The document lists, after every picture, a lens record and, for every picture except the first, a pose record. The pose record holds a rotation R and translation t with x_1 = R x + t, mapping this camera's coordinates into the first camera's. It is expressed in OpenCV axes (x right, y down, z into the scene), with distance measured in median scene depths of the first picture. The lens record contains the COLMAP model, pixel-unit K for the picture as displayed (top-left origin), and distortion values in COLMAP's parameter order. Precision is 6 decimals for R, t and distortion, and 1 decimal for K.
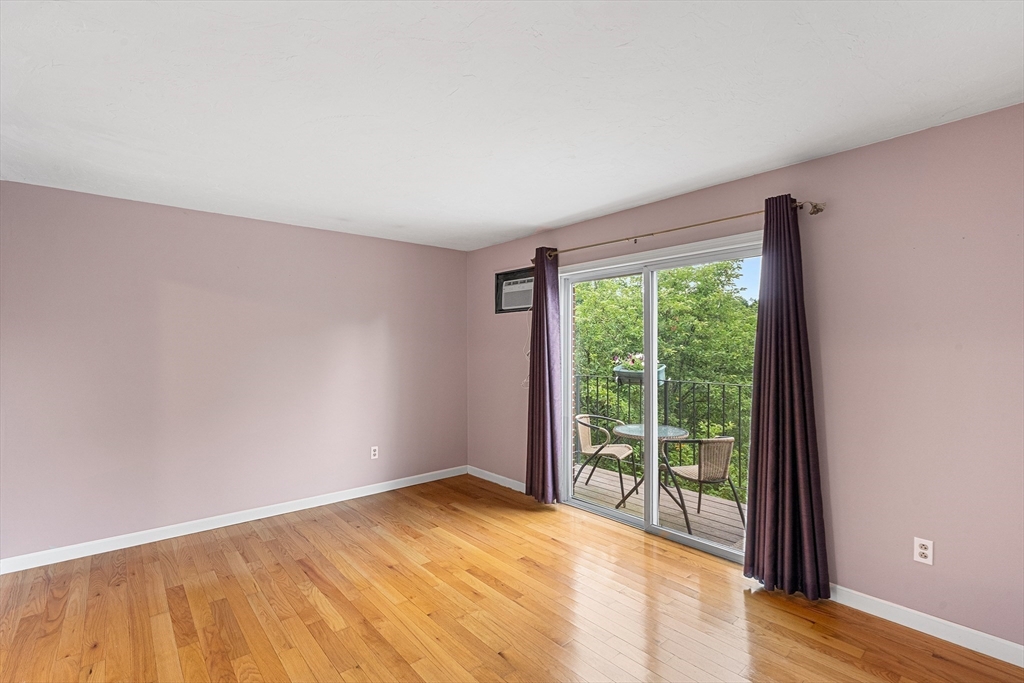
lens RADIAL K [[466.4, 0, 516.4], [0, 466.4, 341.0], [0, 0, 1]] dist [-0.013390, 0.004935]
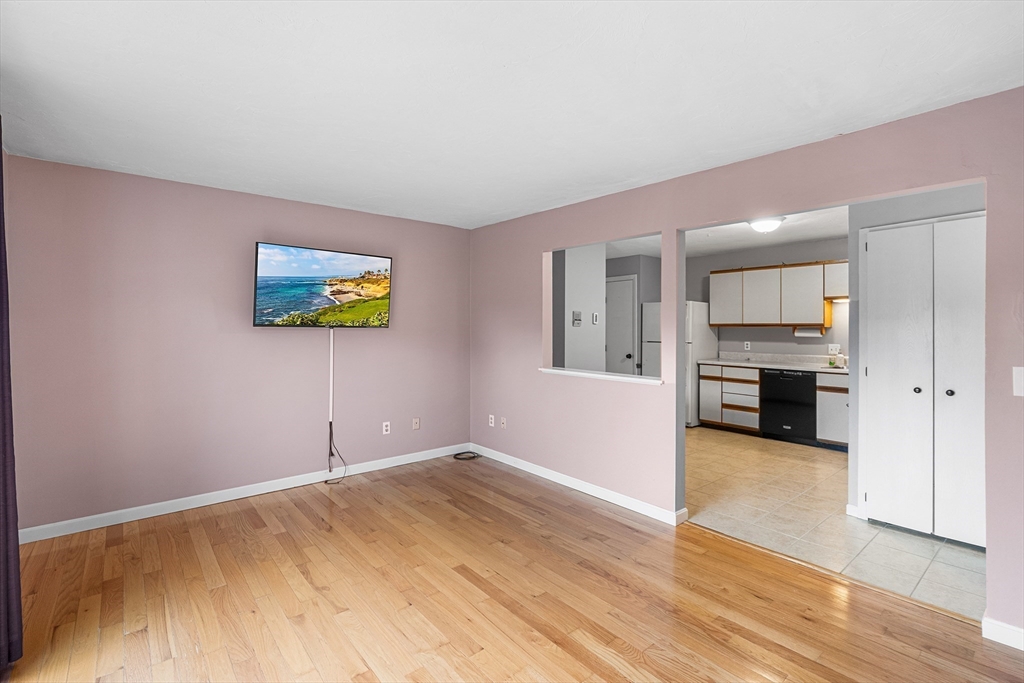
lens RADIAL K [[466.4, 0, 517.4], [0, 466.4, 326.6], [0, 0, 1]] dist [-0.013390, 0.004935]
pose [[-0.999991, 0.000142, 0.004242, -0.157706], [0.000084, 0.999906, -0.013682, 0.018597], [-0.004243, -0.013681, -0.999897, 1.131672]]
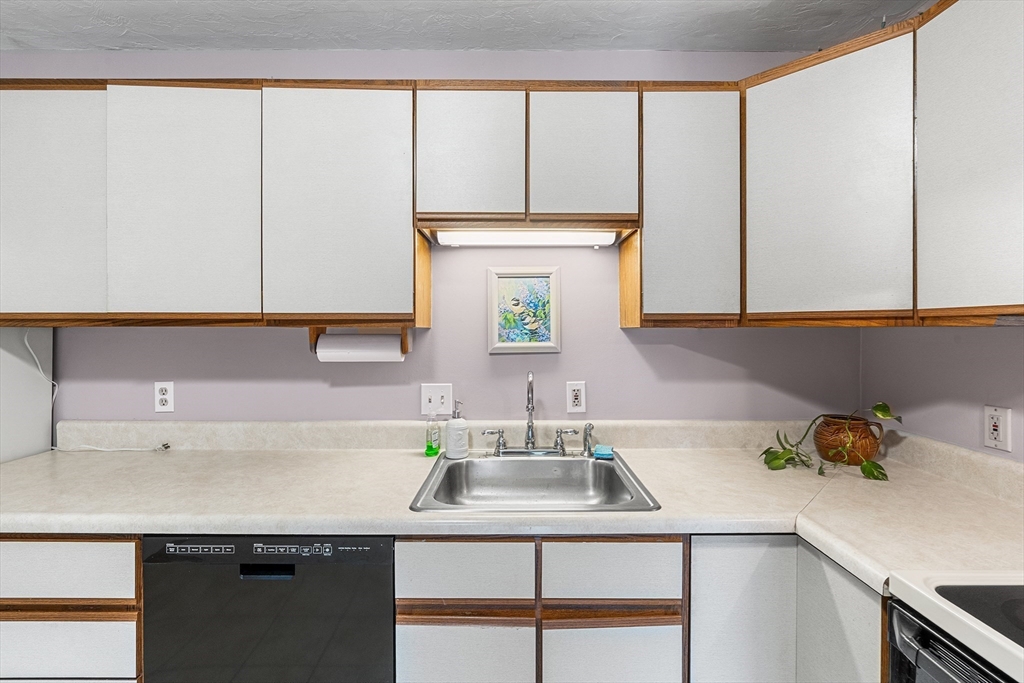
lens RADIAL K [[466.4, 0, 517.2], [0, 466.4, 330.9], [0, 0, 1]] dist [-0.013390, 0.004935]
pose [[-0.648775, 0.004953, -0.760964, -0.852501], [0.012375, 0.999915, -0.004043, 0.006248], [0.760879, -0.012040, -0.648782, 0.022633]]
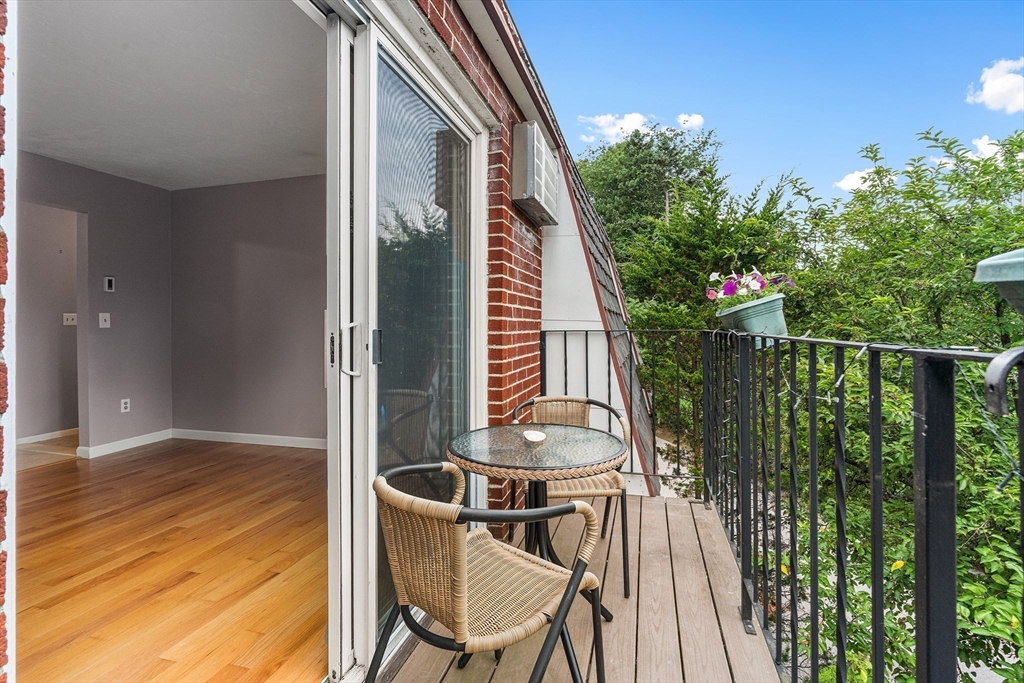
lens RADIAL K [[466.4, 0, 516.5], [0, 466.4, 326.1], [0, 0, 1]] dist [-0.013390, 0.004935]
pose [[0.560328, -0.002907, -0.828266, 0.641546], [0.014363, 0.999878, 0.006207, 0.091970], [0.828146, -0.015374, 0.560301, 0.796955]]
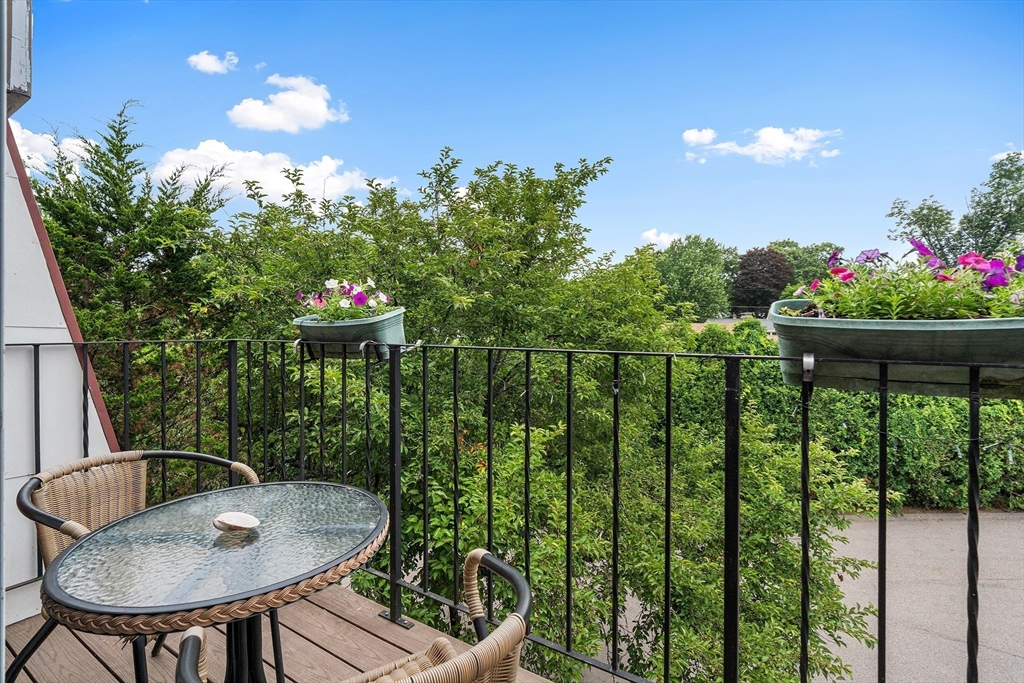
lens RADIAL K [[466.4, 0, 518.7], [0, 466.4, 330.8], [0, 0, 1]] dist [-0.013390, 0.004935]
pose [[0.953744, 0.001145, 0.300616, 0.379138], [-0.006939, 0.999810, 0.018208, 0.081644], [-0.300538, -0.019452, 0.953571, 0.754998]]
